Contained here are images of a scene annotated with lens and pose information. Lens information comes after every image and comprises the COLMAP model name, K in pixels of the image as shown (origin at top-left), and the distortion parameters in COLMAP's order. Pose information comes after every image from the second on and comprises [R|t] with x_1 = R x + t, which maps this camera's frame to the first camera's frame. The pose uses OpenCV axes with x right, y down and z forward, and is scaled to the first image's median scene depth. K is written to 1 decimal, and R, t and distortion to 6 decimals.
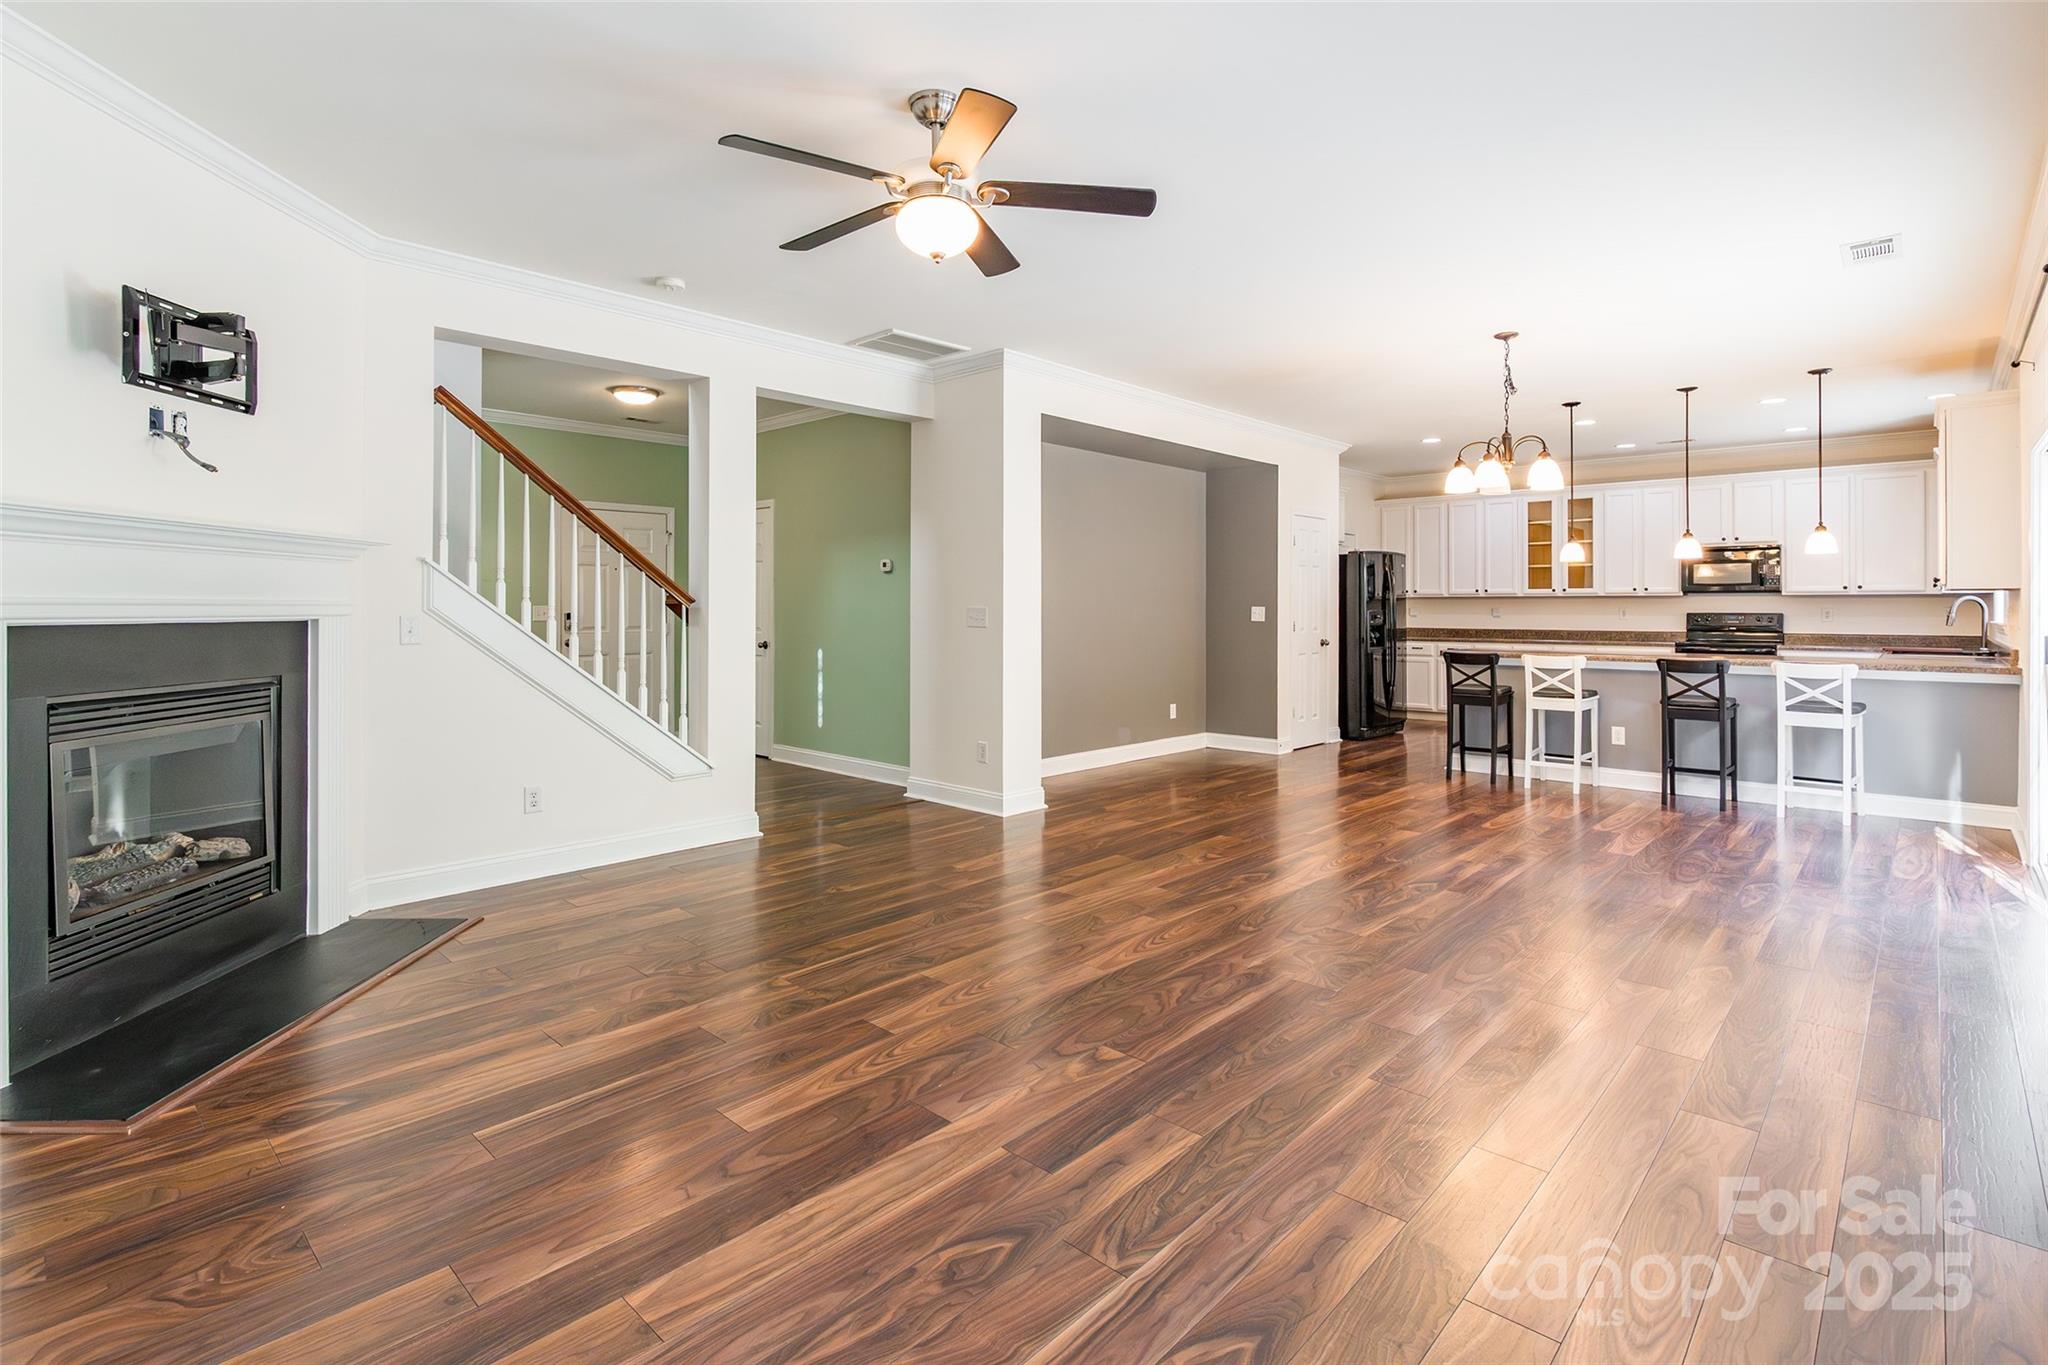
lens RADIAL K [[981.5, 0, 1021.2], [0, 981.5, 615.8], [0, 0, 1]] dist [-0.010684, -0.000100]
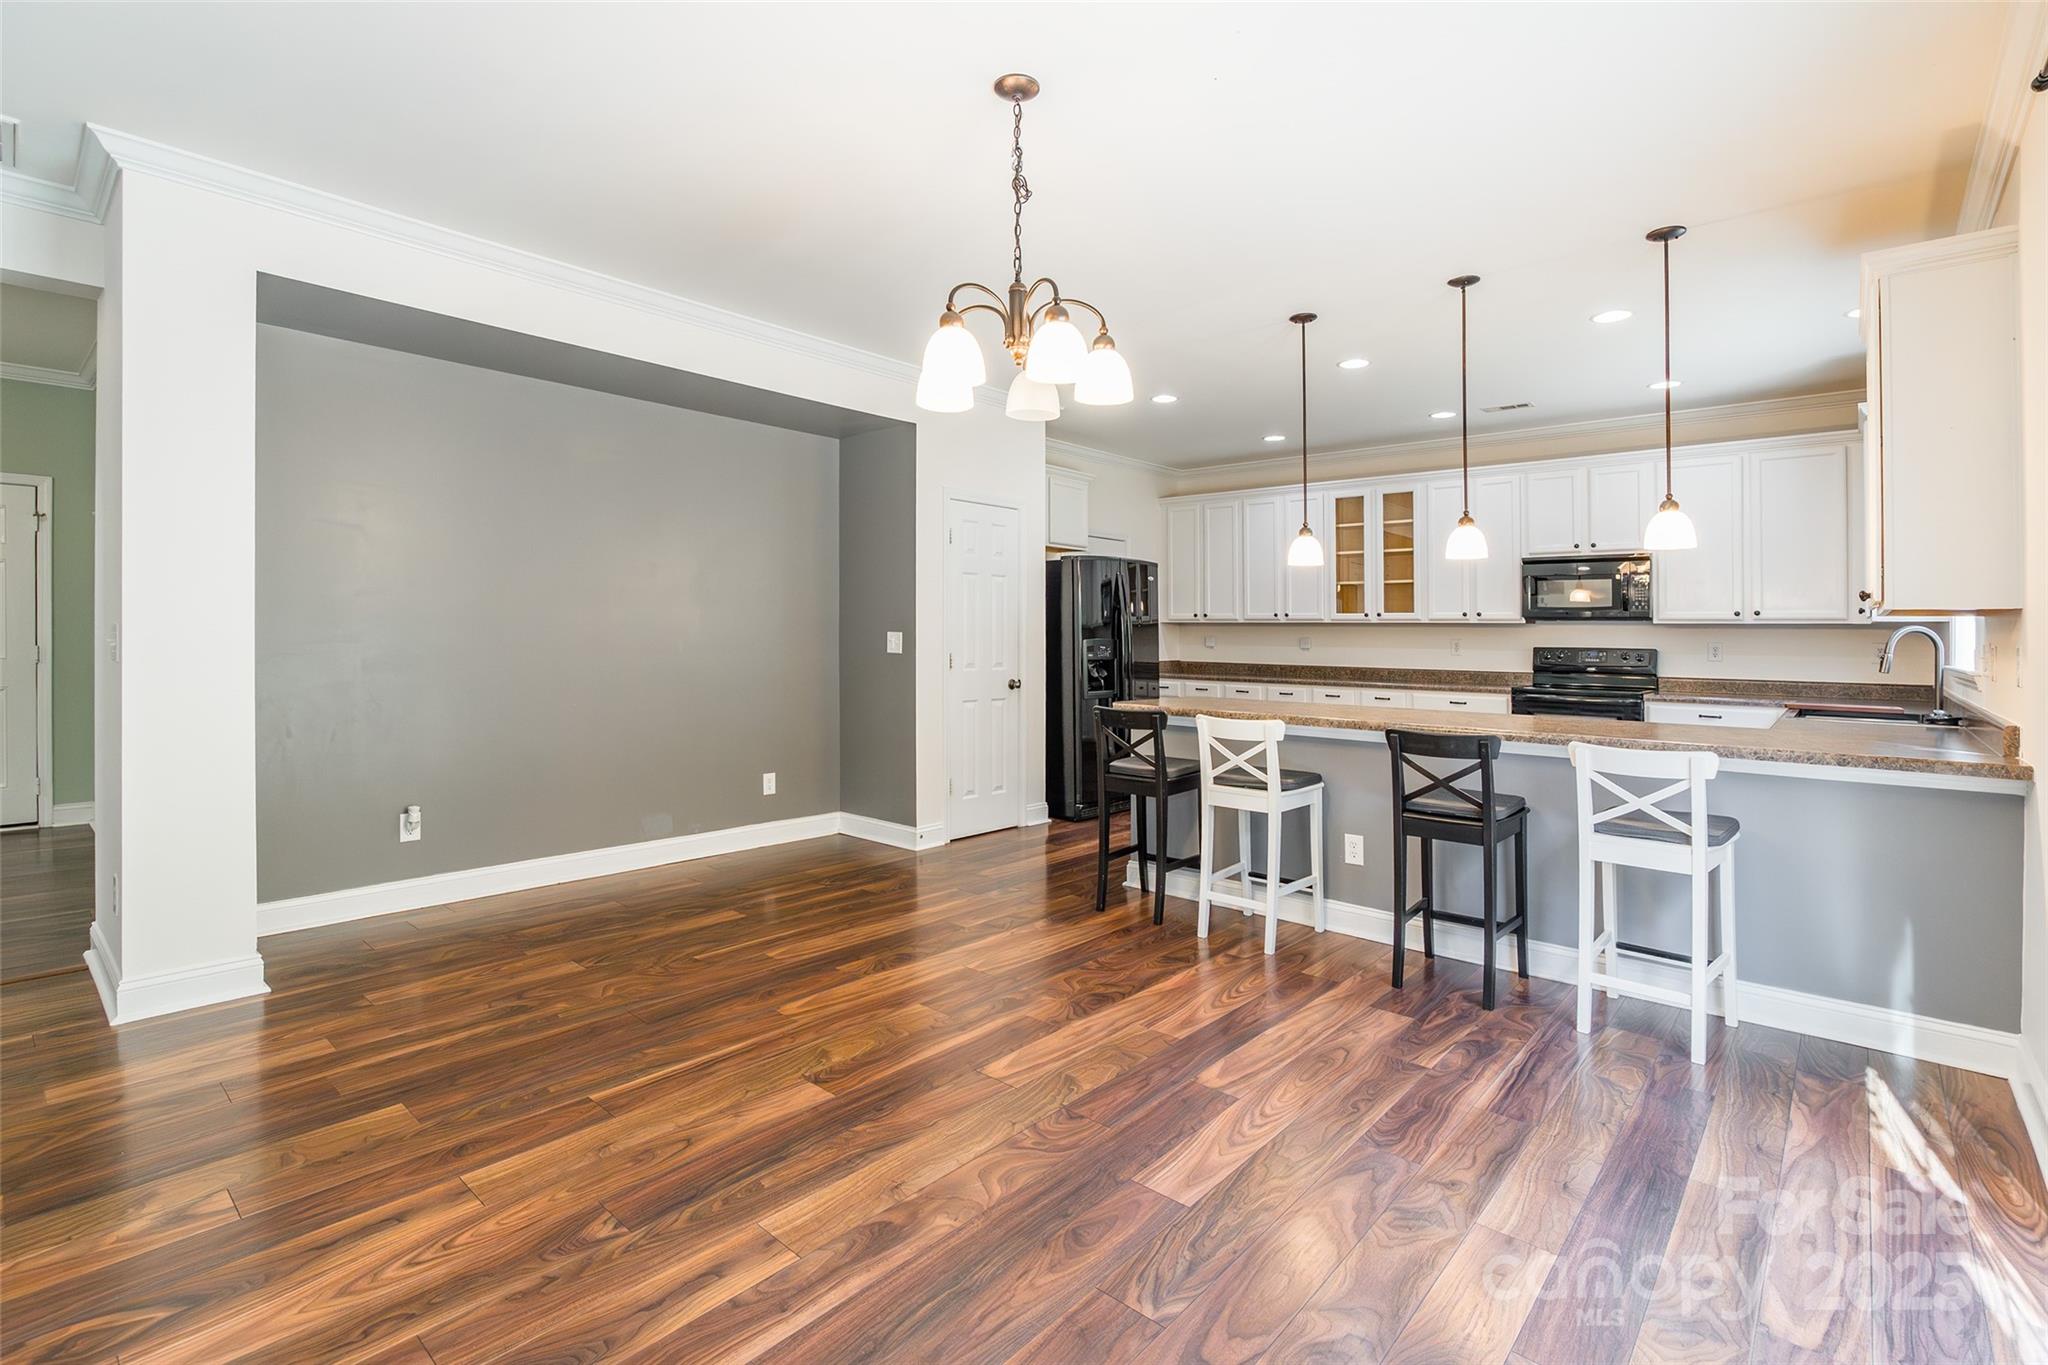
lens RADIAL K [[954.7, 0, 1021.4], [0, 954.7, 627.6], [0, 0, 1]] dist [-0.014663, 0.001203]
pose [[0.999523, 0.011196, 0.028777, 0.421019], [-0.010760, 0.999826, -0.015247, -0.004139], [-0.028943, 0.014930, 0.999470, 0.450177]]
